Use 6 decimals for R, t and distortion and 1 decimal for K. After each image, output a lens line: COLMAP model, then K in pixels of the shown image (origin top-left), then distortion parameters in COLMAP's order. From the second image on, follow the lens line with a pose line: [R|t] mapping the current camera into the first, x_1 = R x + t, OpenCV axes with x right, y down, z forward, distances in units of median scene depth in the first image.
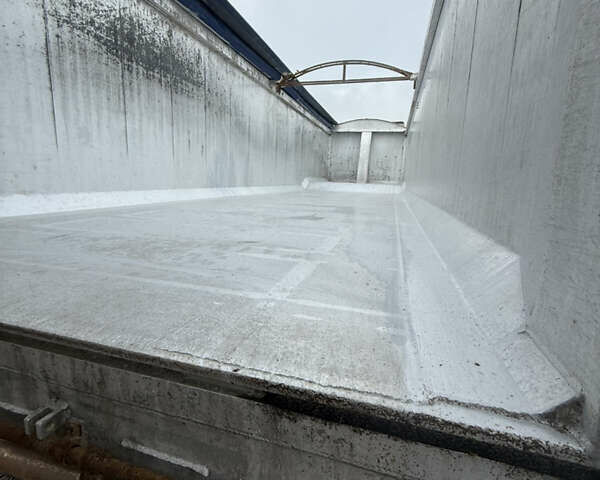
lens RADIAL K [[318.6, 0, 302.0], [0, 318.6, 235.2], [0, 0, 1]] dist [-0.002569, -0.000471]
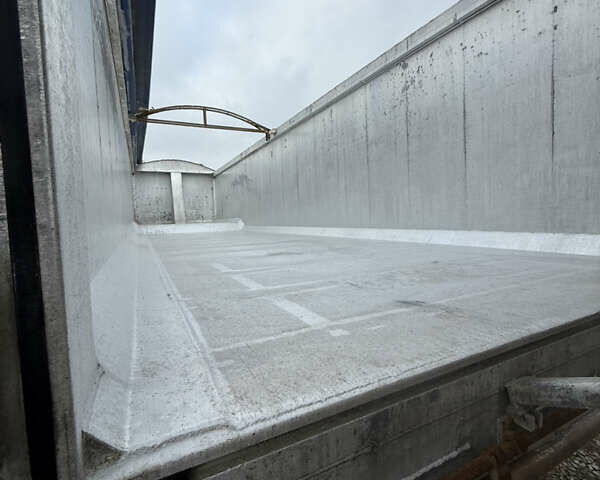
lens RADIAL K [[318.6, 0, 302.0], [0, 318.6, 235.2], [0, 0, 1]] dist [-0.002569, -0.000471]
pose [[0.726651, -0.096262, 0.680230, -0.208051], [0.178211, 0.982654, -0.051313, -0.013111], [-0.663490, 0.158511, 0.731201, 0.049563]]
